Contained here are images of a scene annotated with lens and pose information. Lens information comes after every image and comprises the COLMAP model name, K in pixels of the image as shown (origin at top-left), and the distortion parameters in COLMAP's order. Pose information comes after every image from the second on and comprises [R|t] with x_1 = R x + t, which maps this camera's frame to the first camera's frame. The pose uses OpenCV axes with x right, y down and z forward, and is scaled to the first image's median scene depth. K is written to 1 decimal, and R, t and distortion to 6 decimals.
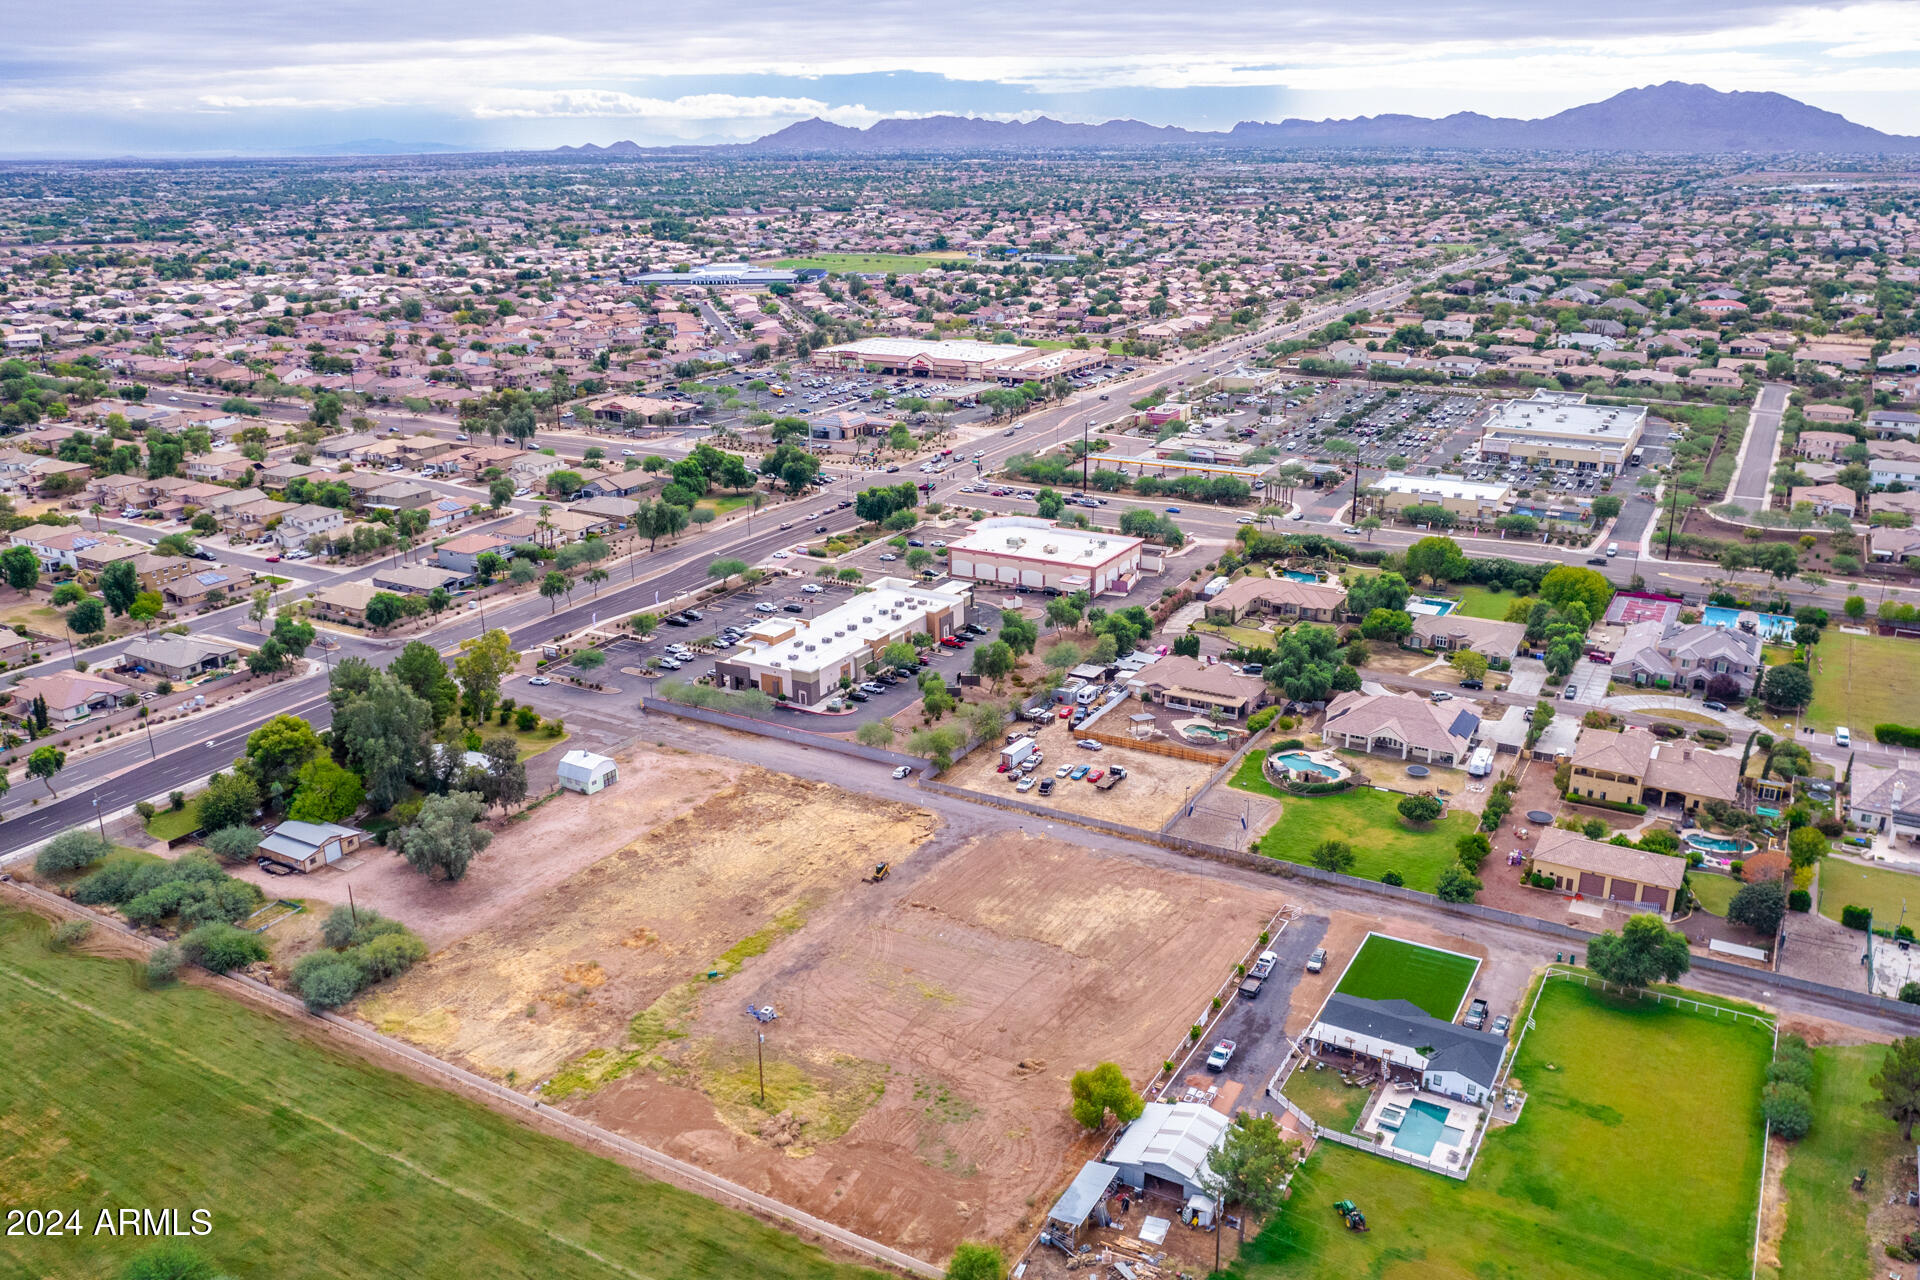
lens RADIAL K [[1478.3, 0, 965.8], [0, 1478.3, 647.2], [0, 0, 1]] dist [-0.055157, 0.029134]
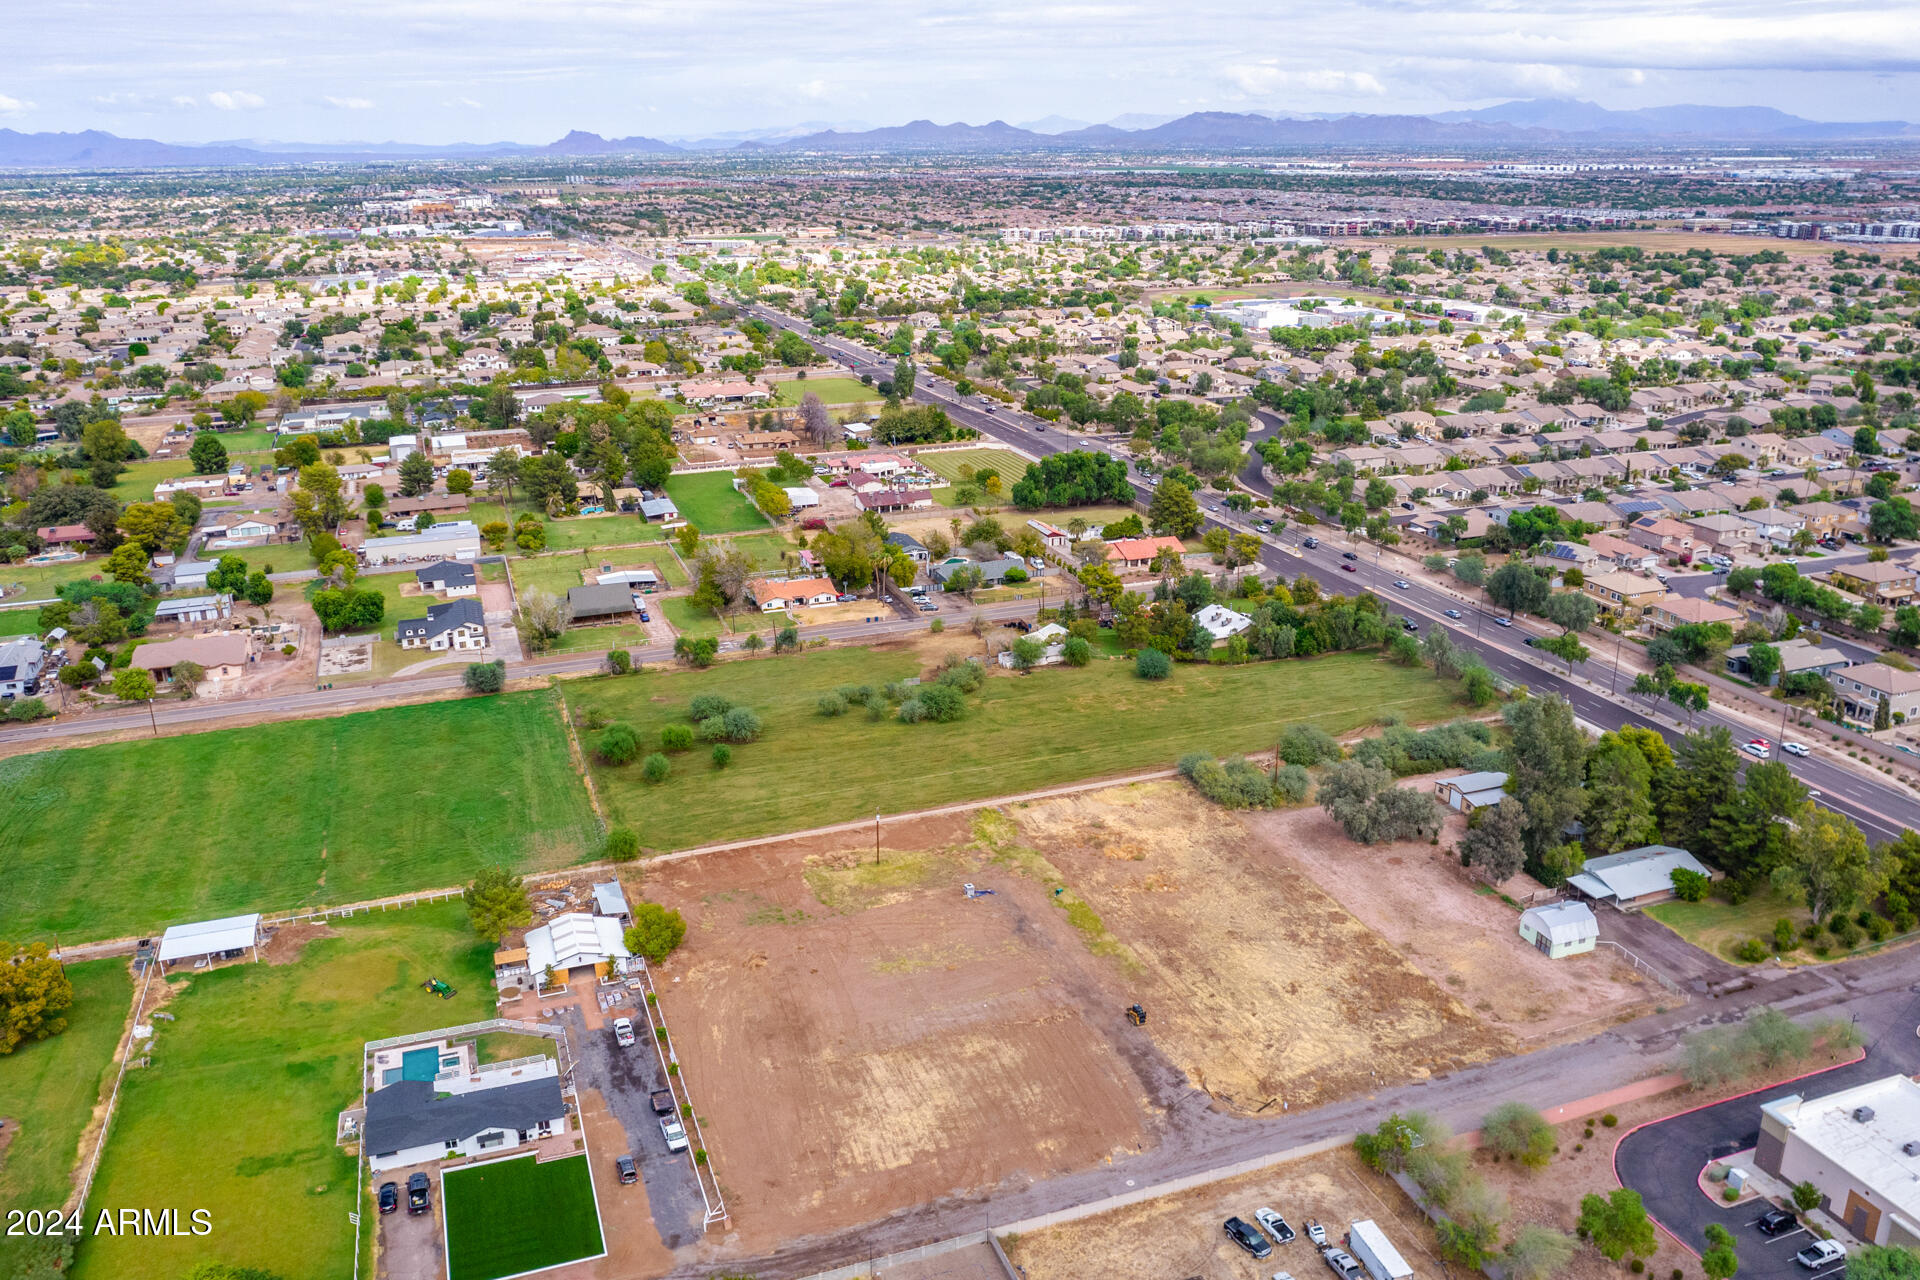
lens RADIAL K [[1478.3, 0, 965.8], [0, 1478.3, 647.2], [0, 0, 1]] dist [-0.055157, 0.029134]
pose [[-0.640197, 0.262161, -0.722094, 0.531797], [-0.244246, 0.821732, 0.514880, -0.409848], [0.728349, 0.505993, -0.462038, 1.158074]]
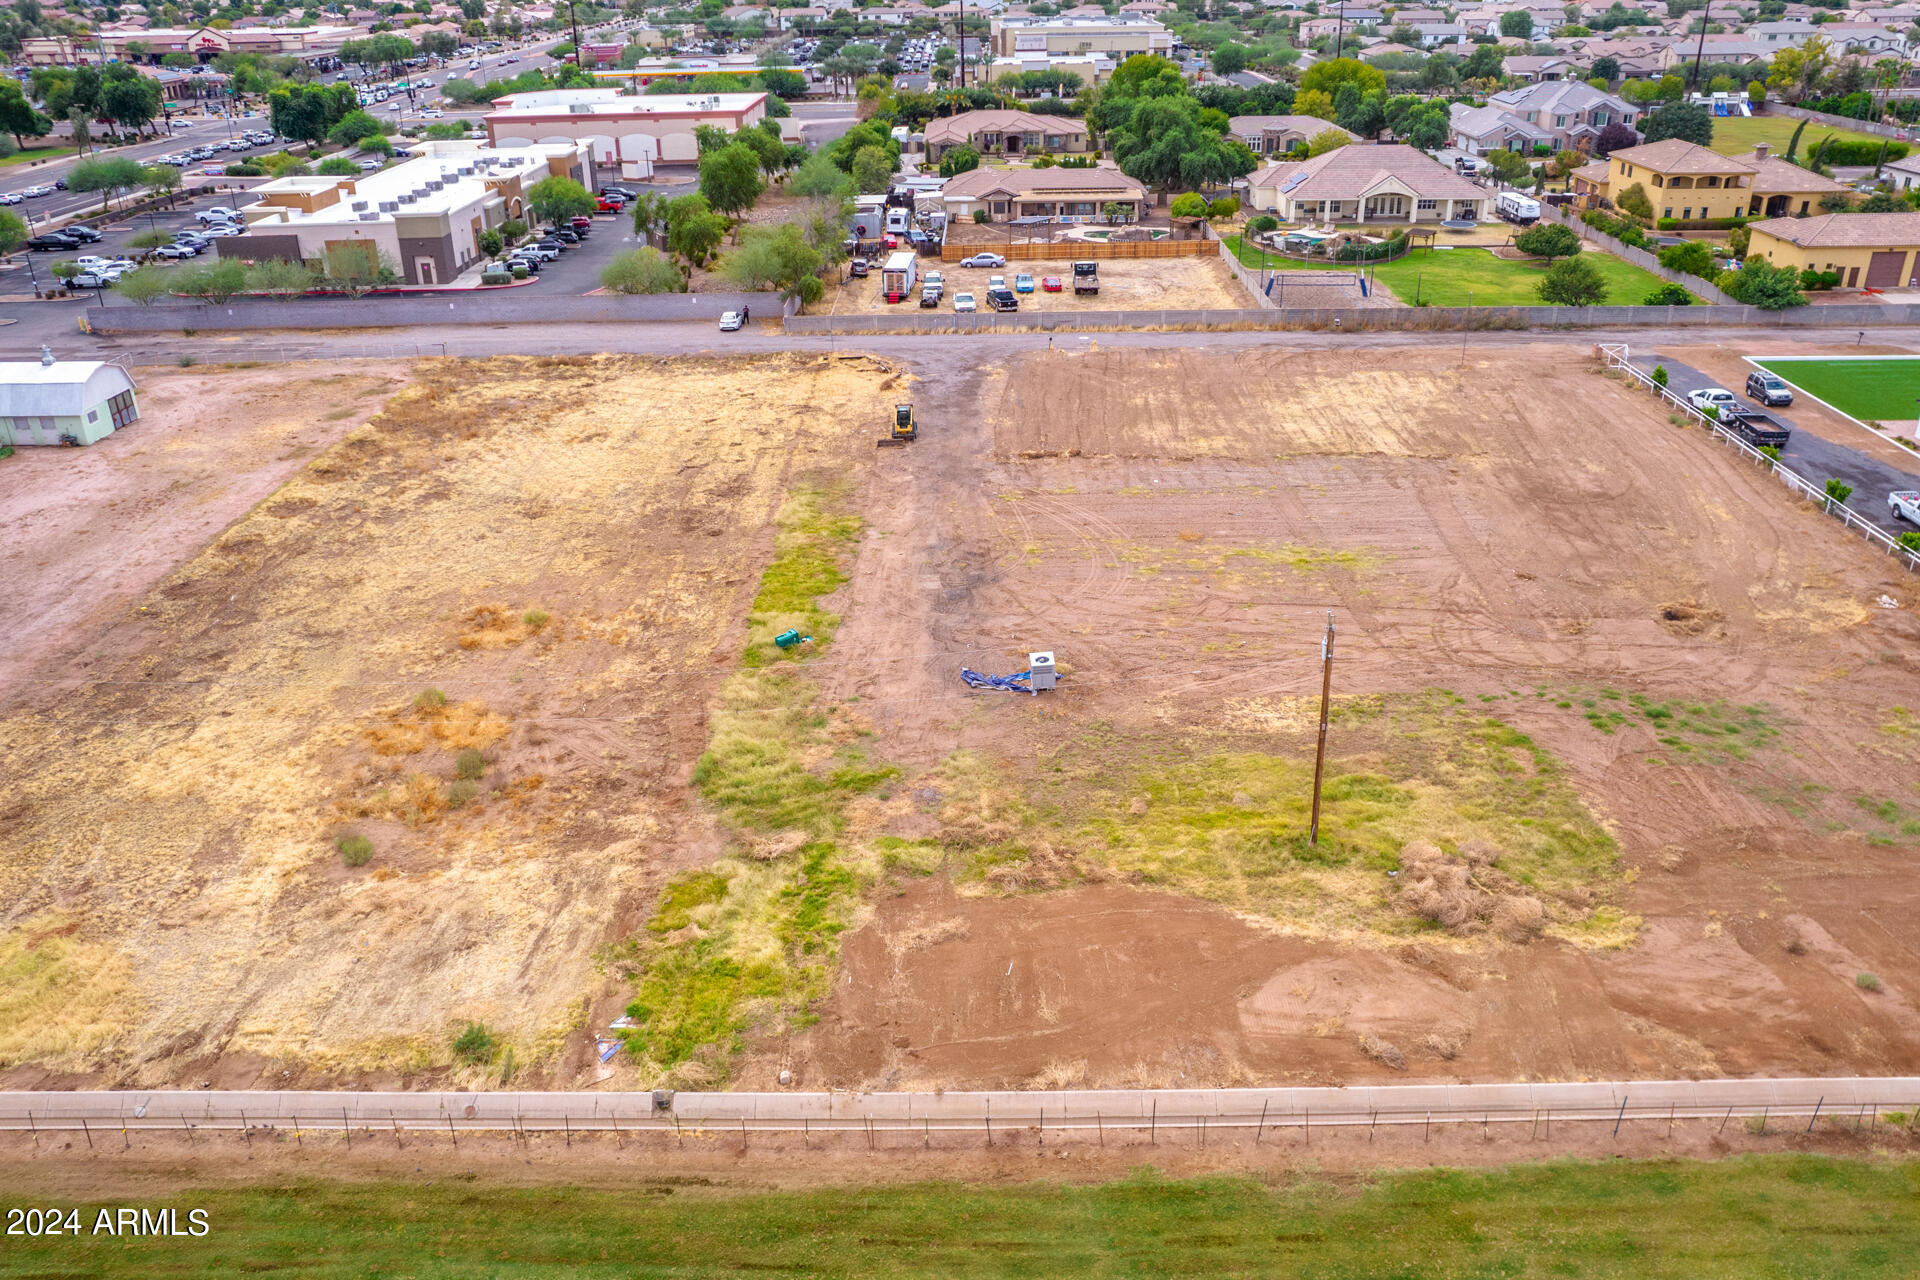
lens RADIAL K [[1478.3, 0, 965.8], [0, 1478.3, 647.2], [0, 0, 1]] dist [-0.055157, 0.029134]
pose [[0.869703, -0.217357, 0.443140, -0.252585], [0.168460, 0.974621, 0.147426, 0.149009], [-0.463938, -0.053565, 0.884247, 0.547795]]
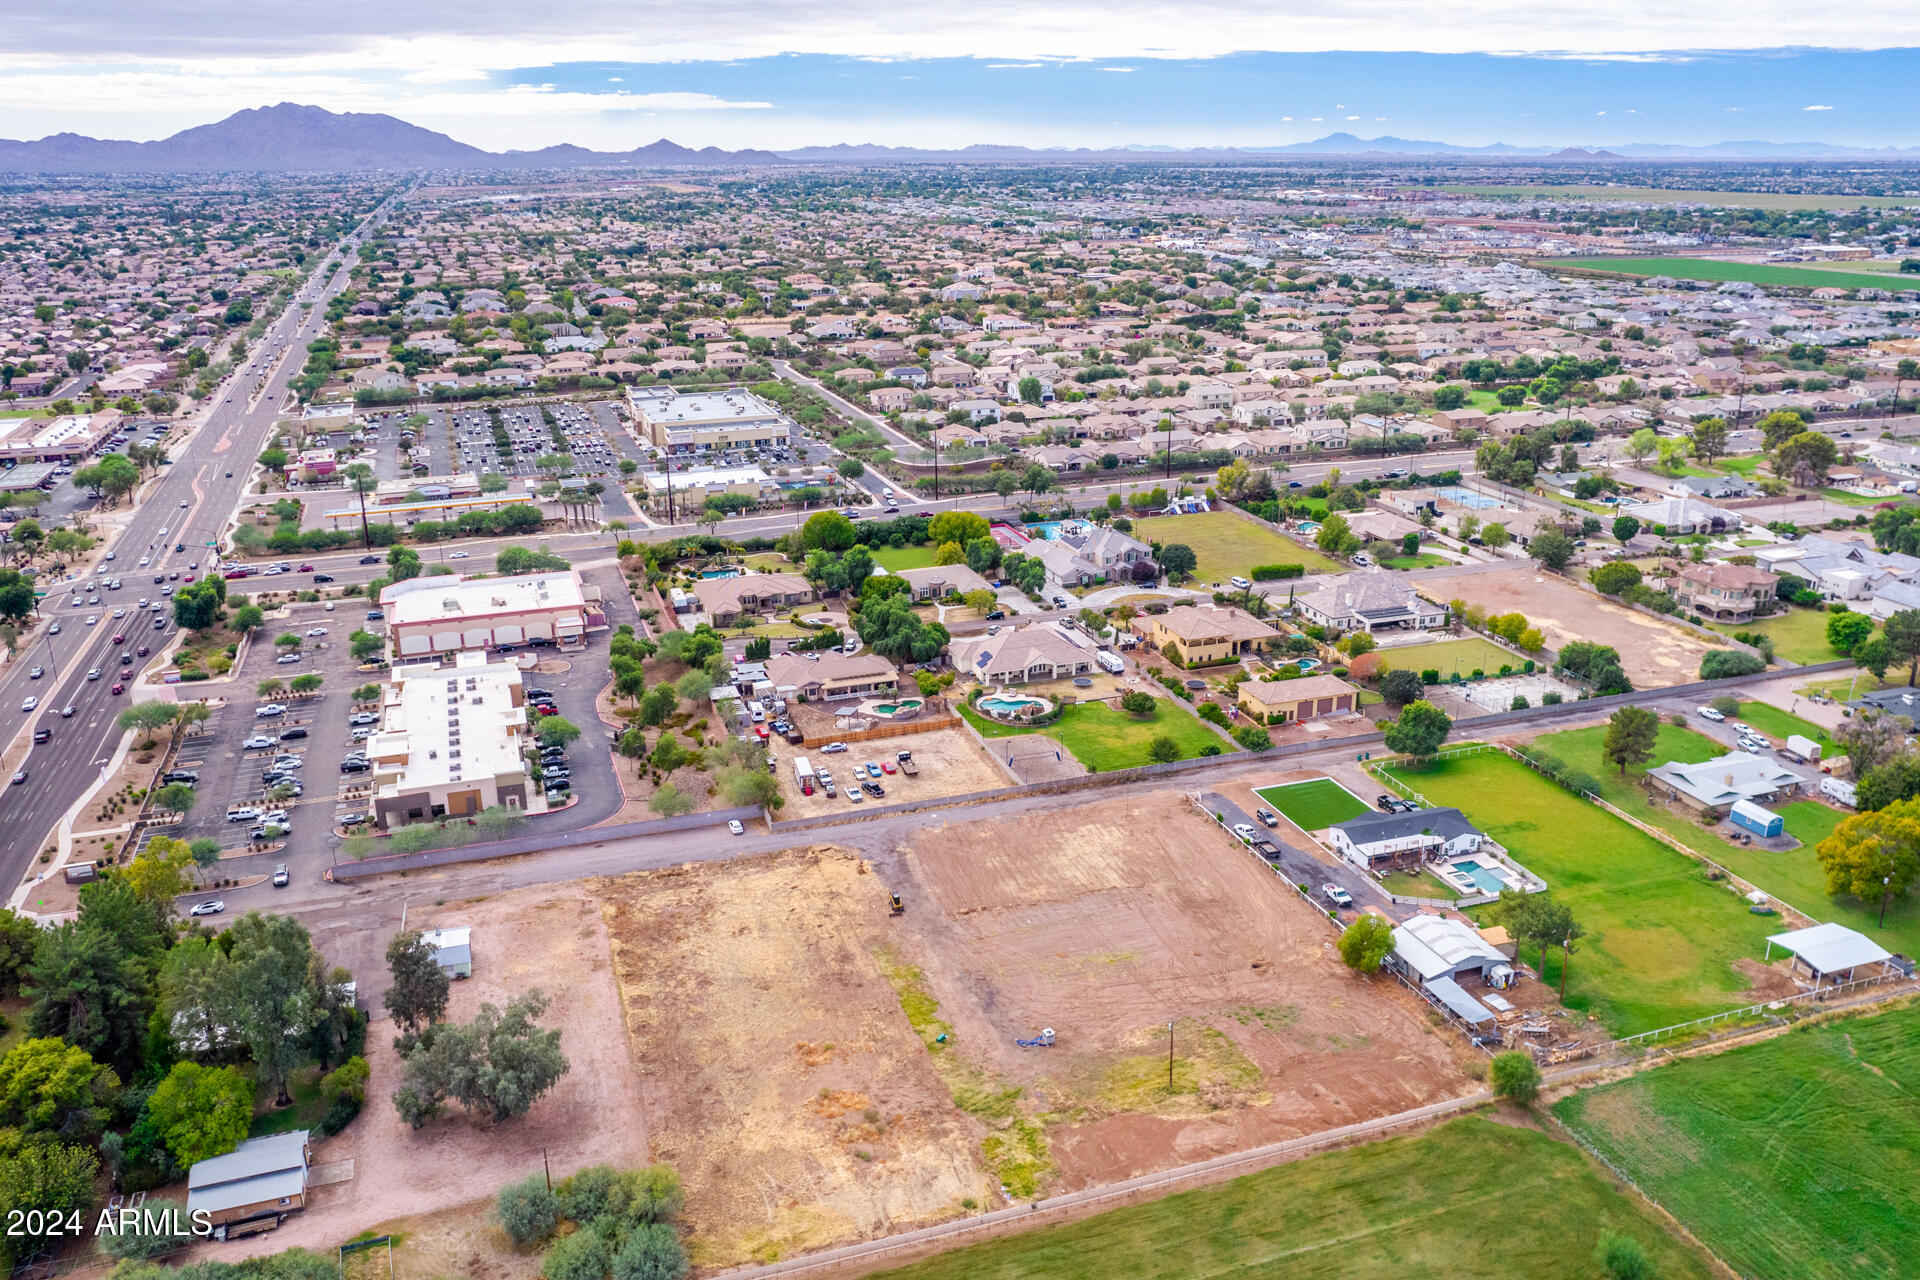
lens RADIAL K [[1478.3, 0, 965.8], [0, 1478.3, 647.2], [0, 0, 1]] dist [-0.055157, 0.029134]
pose [[0.659149, -0.238164, 0.713302, -0.646793], [0.247467, 0.964392, 0.093321, -0.083386], [-0.710129, 0.115006, 0.694616, 0.266878]]
